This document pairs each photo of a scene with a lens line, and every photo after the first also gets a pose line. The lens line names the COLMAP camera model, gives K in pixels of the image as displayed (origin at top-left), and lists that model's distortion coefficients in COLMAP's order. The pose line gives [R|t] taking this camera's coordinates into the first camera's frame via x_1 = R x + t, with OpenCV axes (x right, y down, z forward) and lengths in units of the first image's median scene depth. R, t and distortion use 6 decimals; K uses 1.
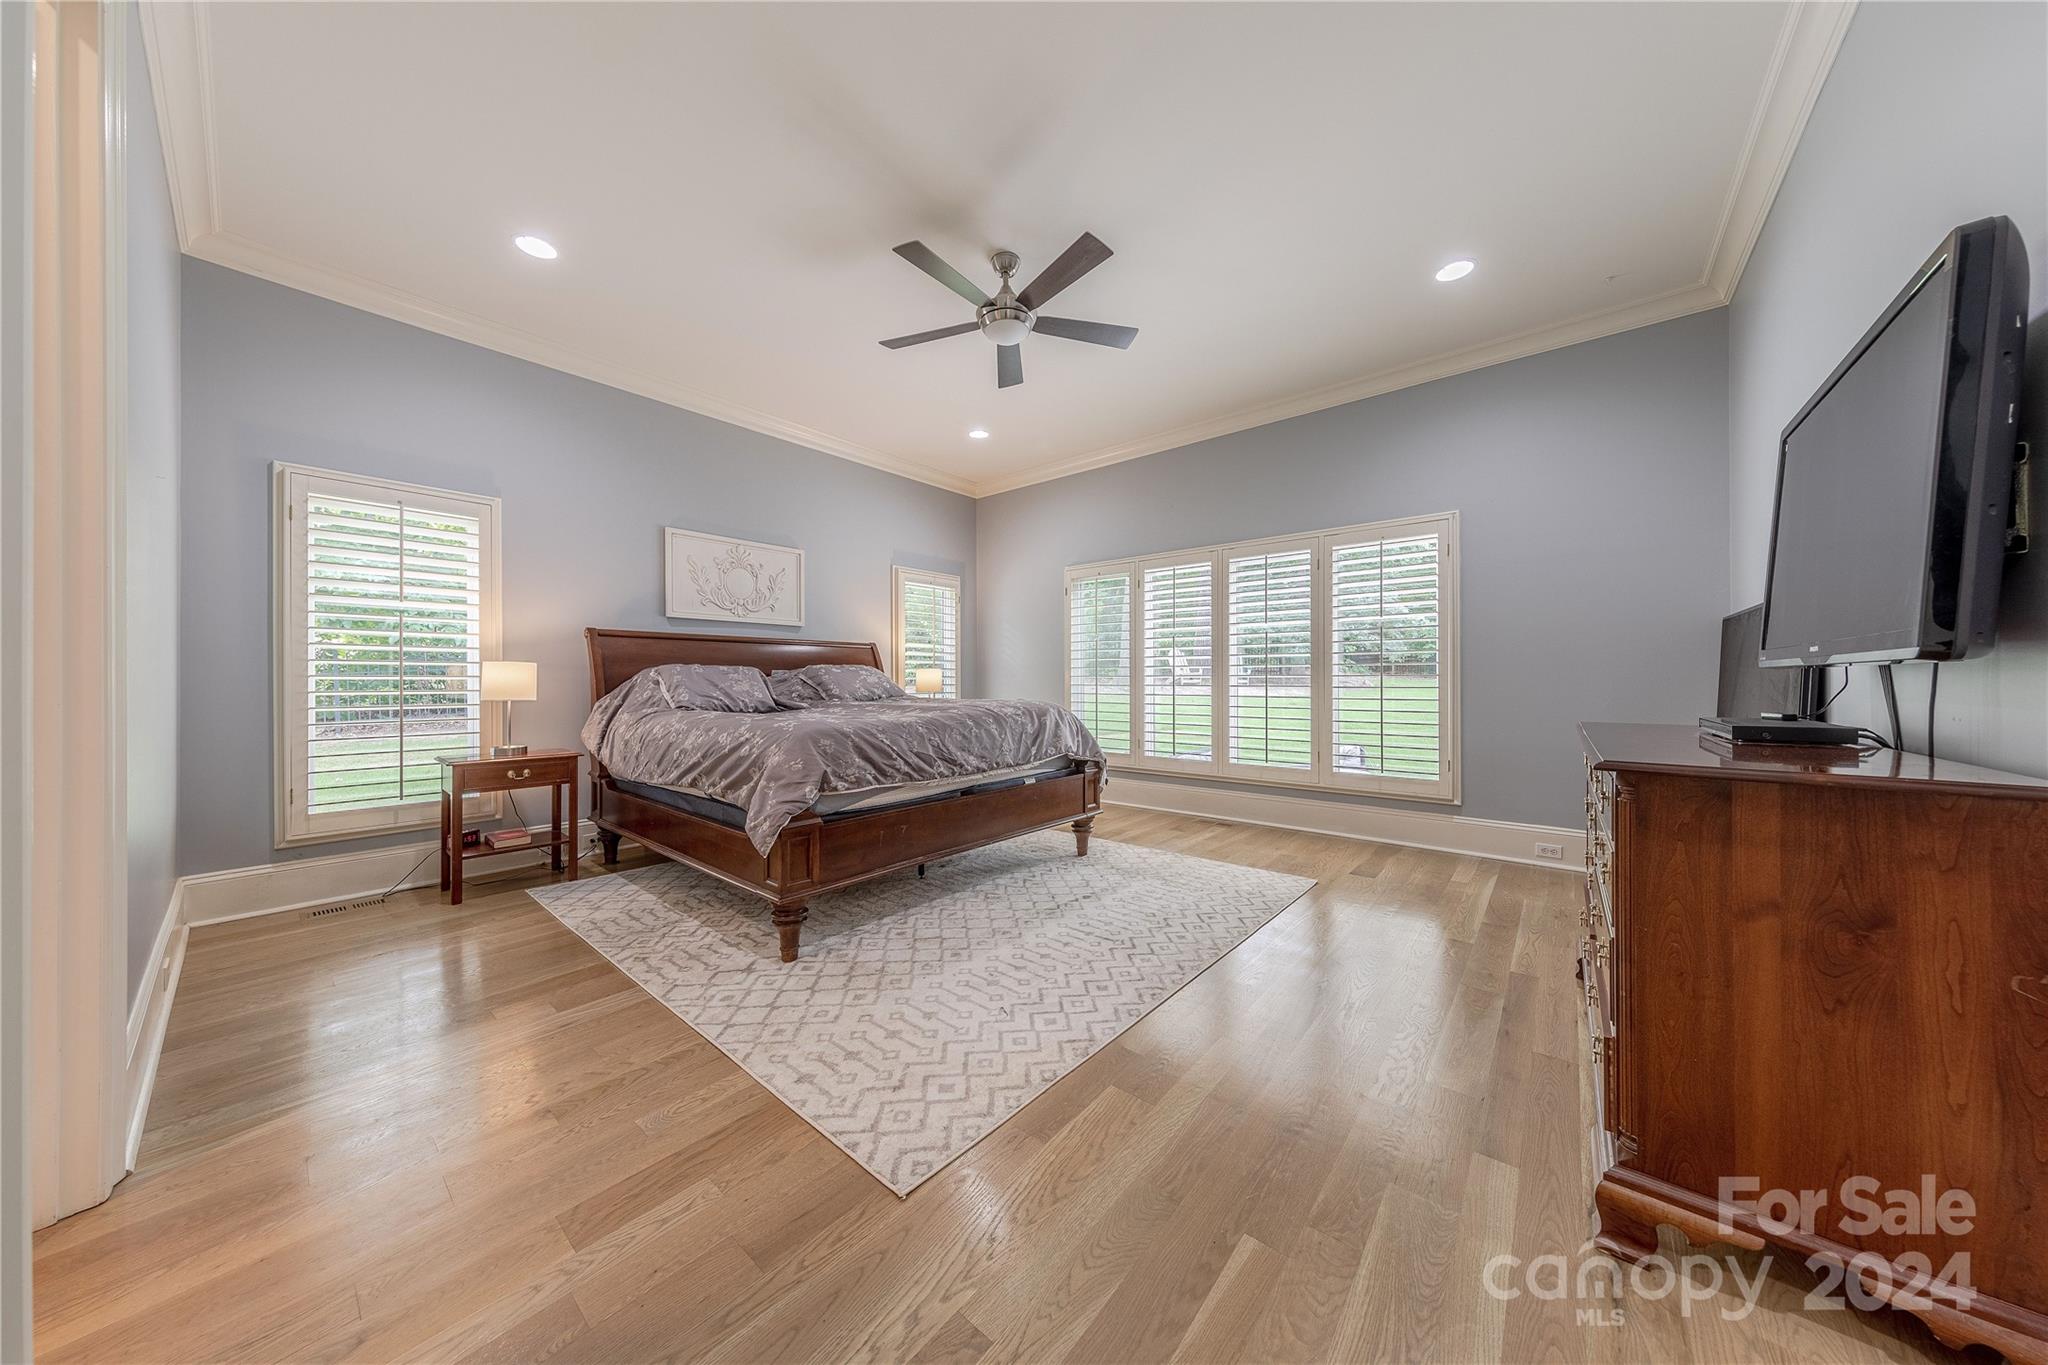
lens RADIAL K [[646.8, 0, 1024.9], [0, 646.8, 684.6], [0, 0, 1]] dist [0.006422, -0.000105]
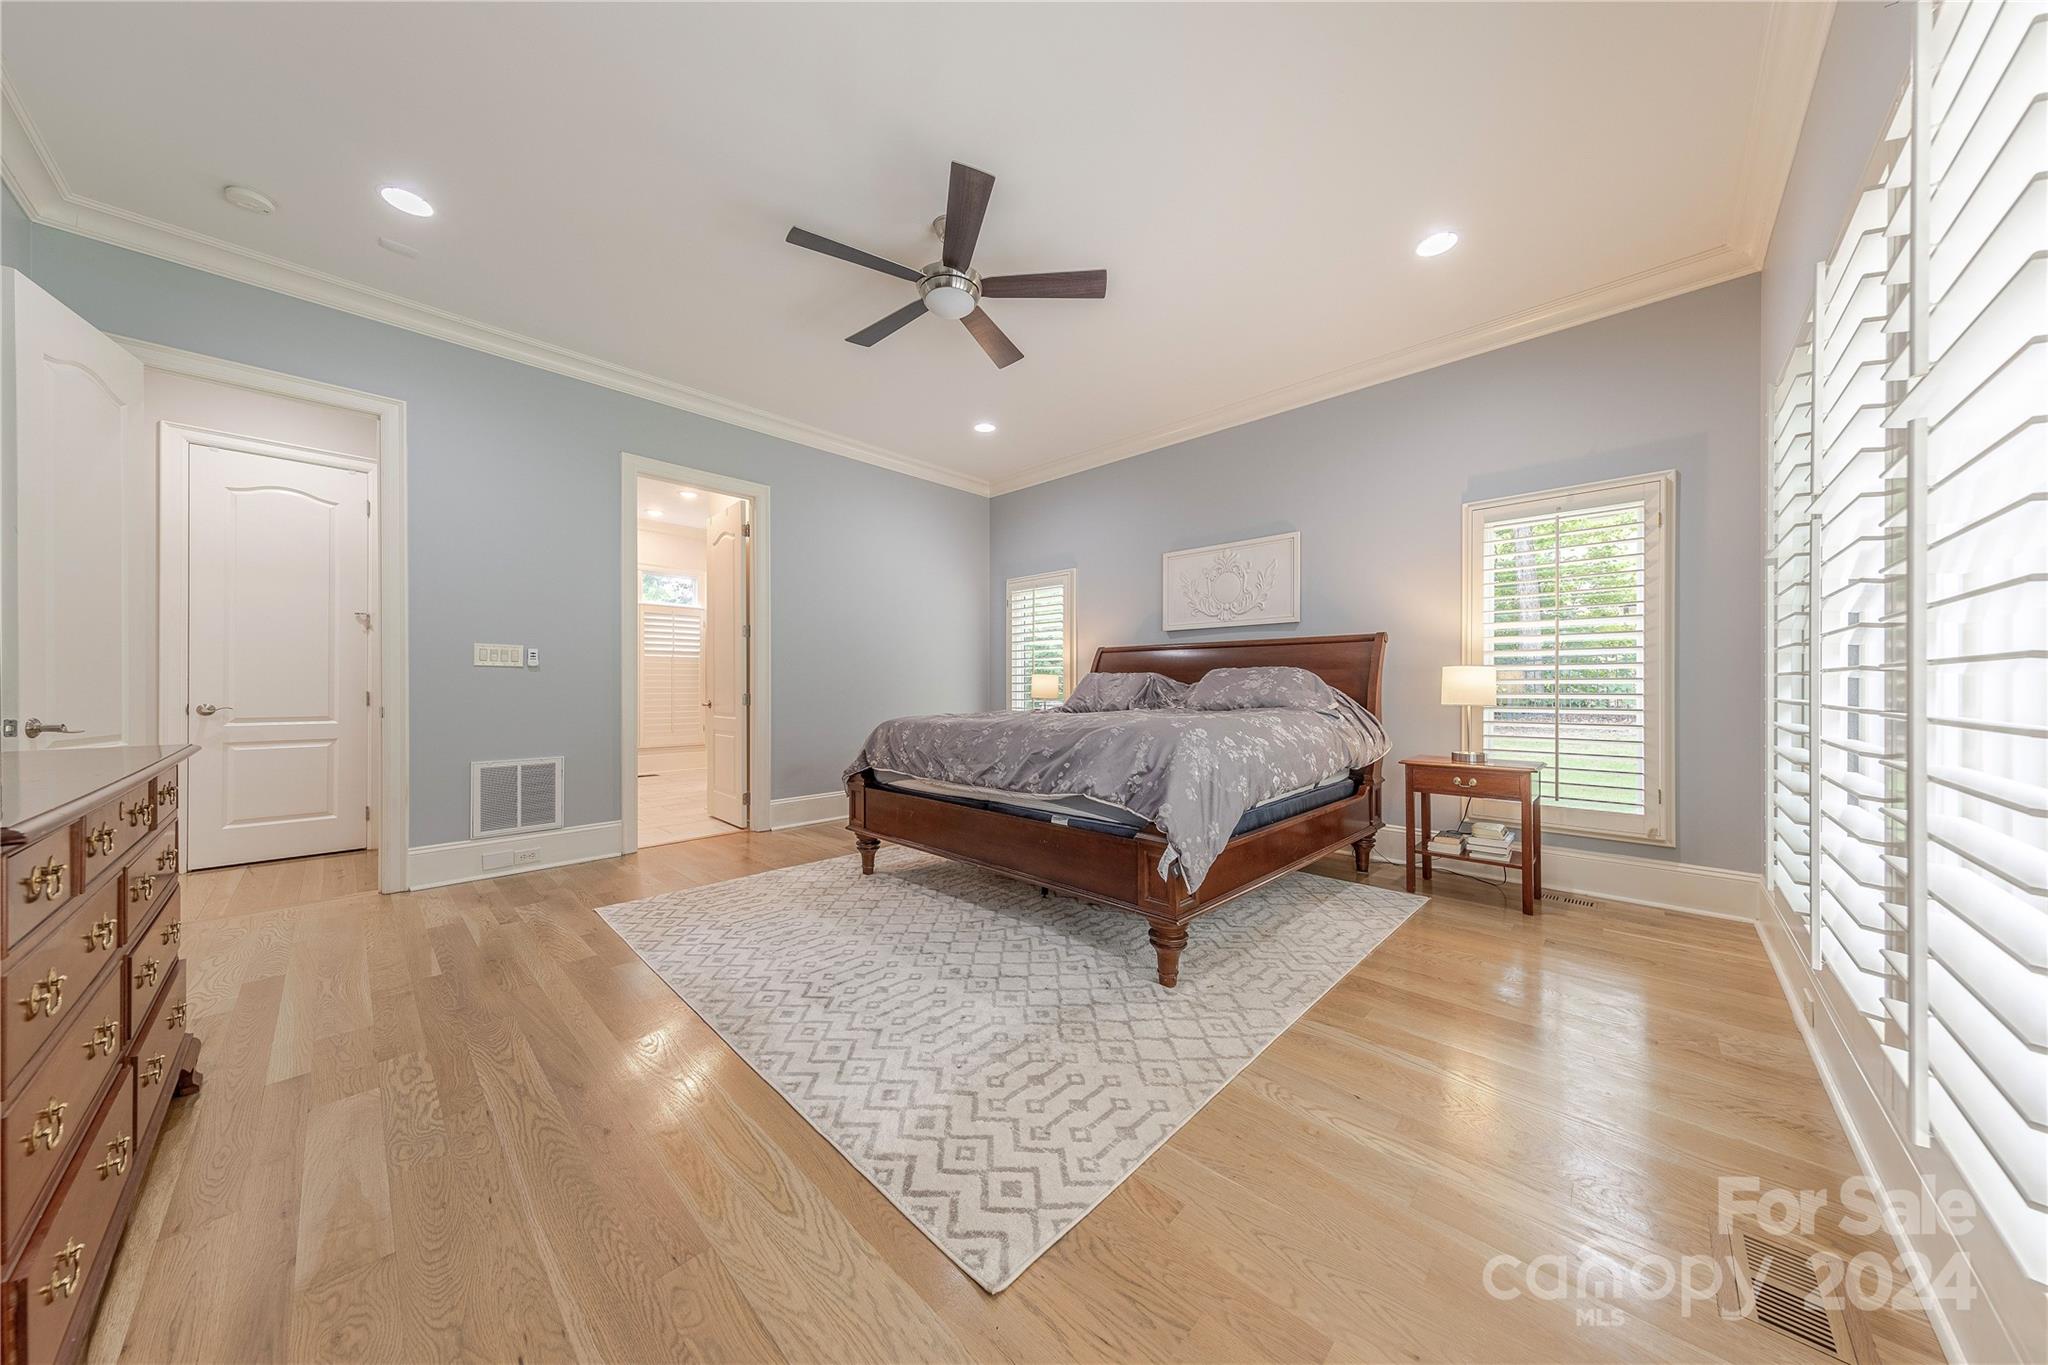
lens RADIAL K [[646.8, 0, 1024.9], [0, 646.8, 684.6], [0, 0, 1]] dist [0.006422, -0.000105]
pose [[-0.066140, 0.001502, -0.997809, 0.833690], [-0.004858, 0.999987, 0.001827, -0.011802], [0.997799, 0.004968, -0.066132, 1.104134]]
